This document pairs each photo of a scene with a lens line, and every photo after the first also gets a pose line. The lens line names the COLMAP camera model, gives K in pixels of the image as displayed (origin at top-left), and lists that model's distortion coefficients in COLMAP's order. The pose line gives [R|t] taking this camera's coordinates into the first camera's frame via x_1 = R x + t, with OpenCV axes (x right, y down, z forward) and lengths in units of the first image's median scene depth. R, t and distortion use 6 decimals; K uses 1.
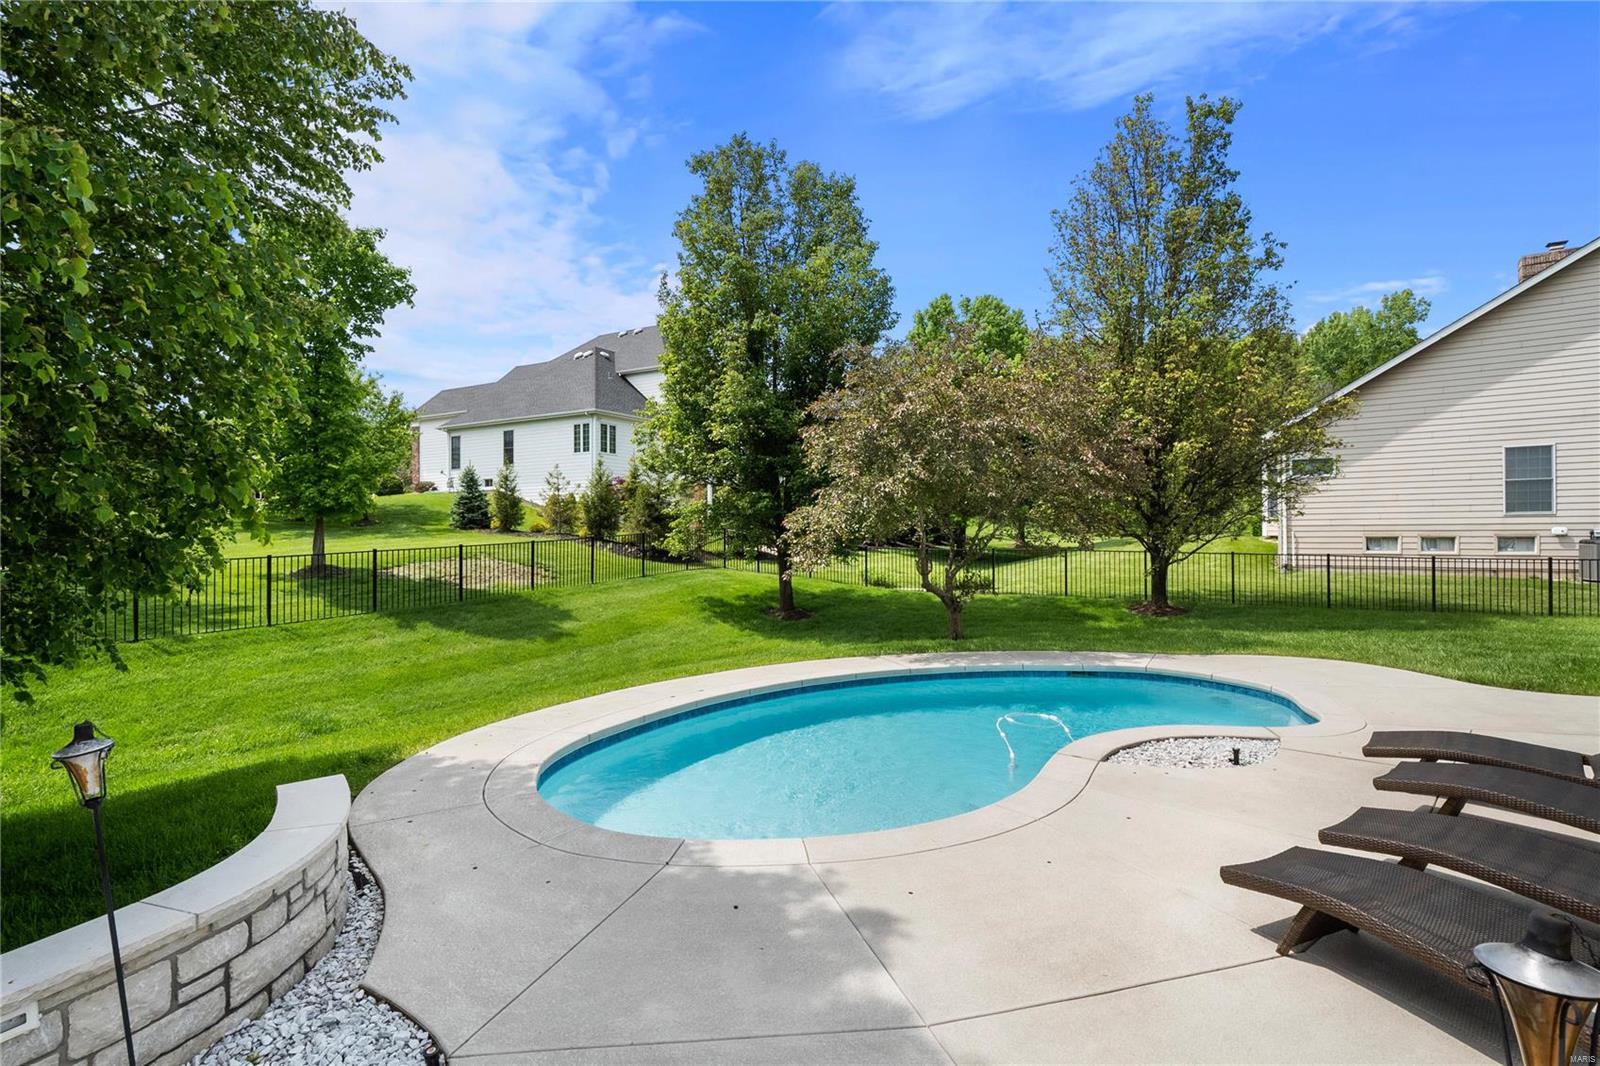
lens RADIAL K [[788.4, 0, 800.0], [0, 788.4, 533.0], [0, 0, 1]] dist [0.003330, 0.000957]
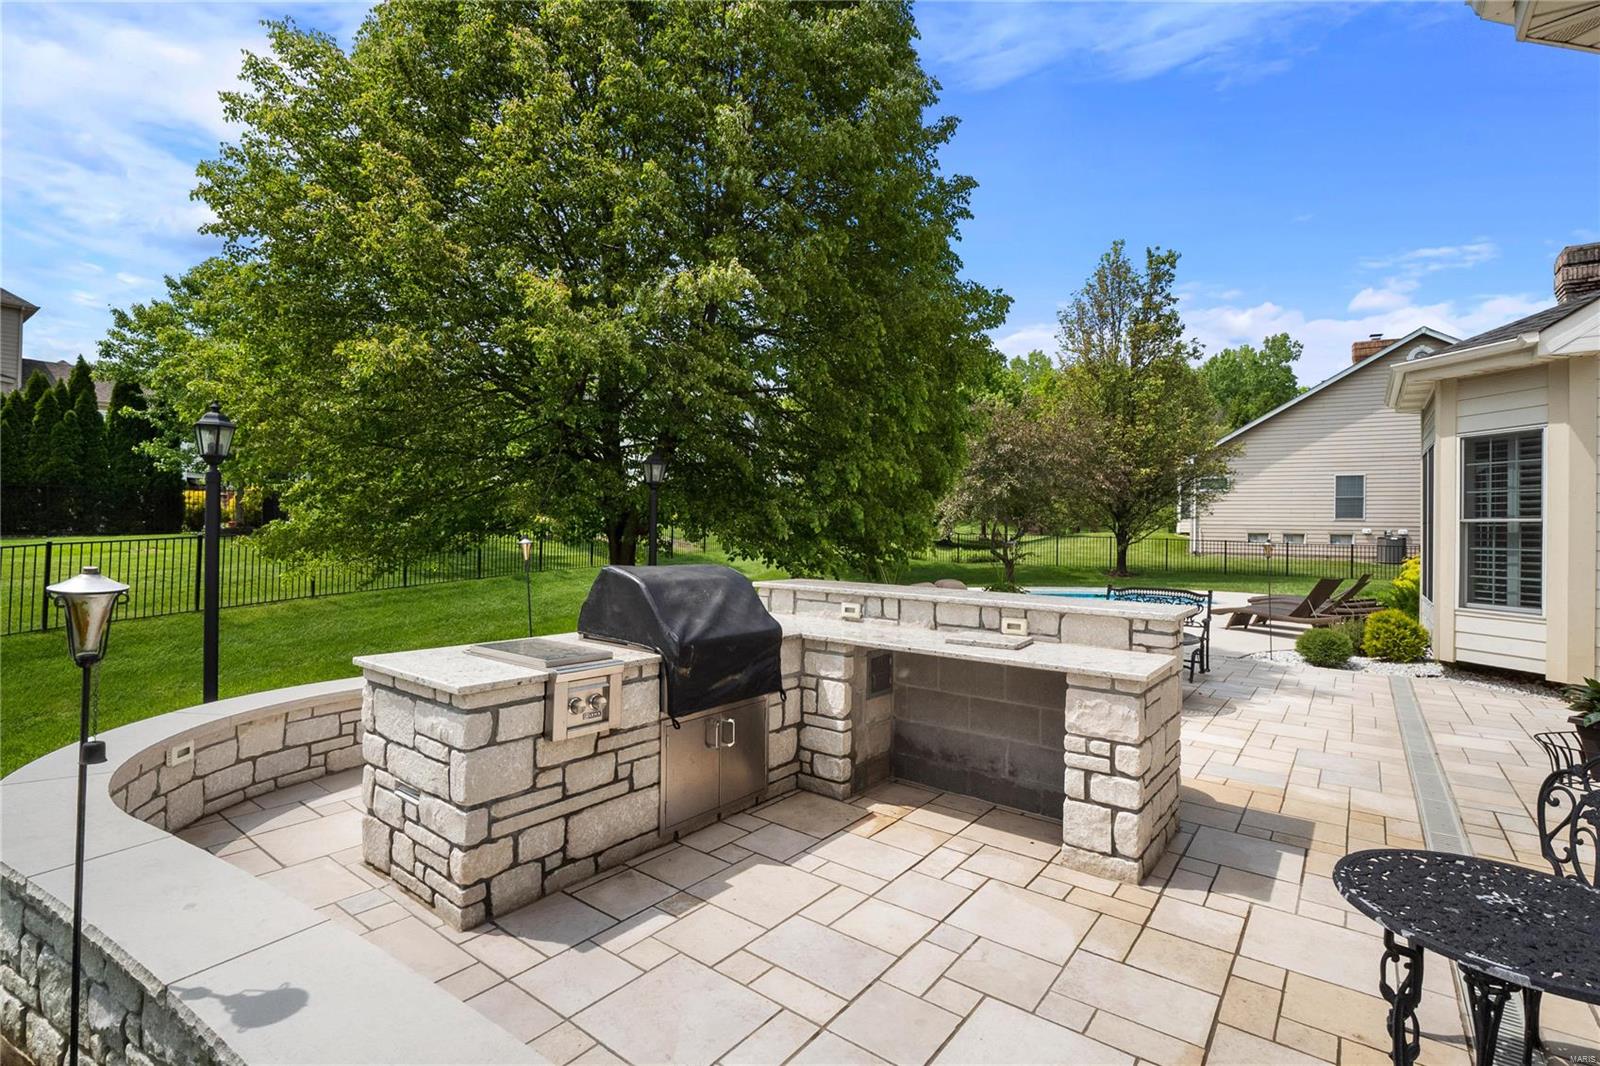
lens RADIAL K [[739.5, 0, 800.0], [0, 739.5, 533.0], [0, 0, 1]] dist [-0.001346, -0.000129]
pose [[0.996646, 0.023189, 0.078480, -0.256240], [-0.023573, 0.999714, 0.003958, 0.021870], [-0.078366, -0.005795, 0.996908, -0.352582]]
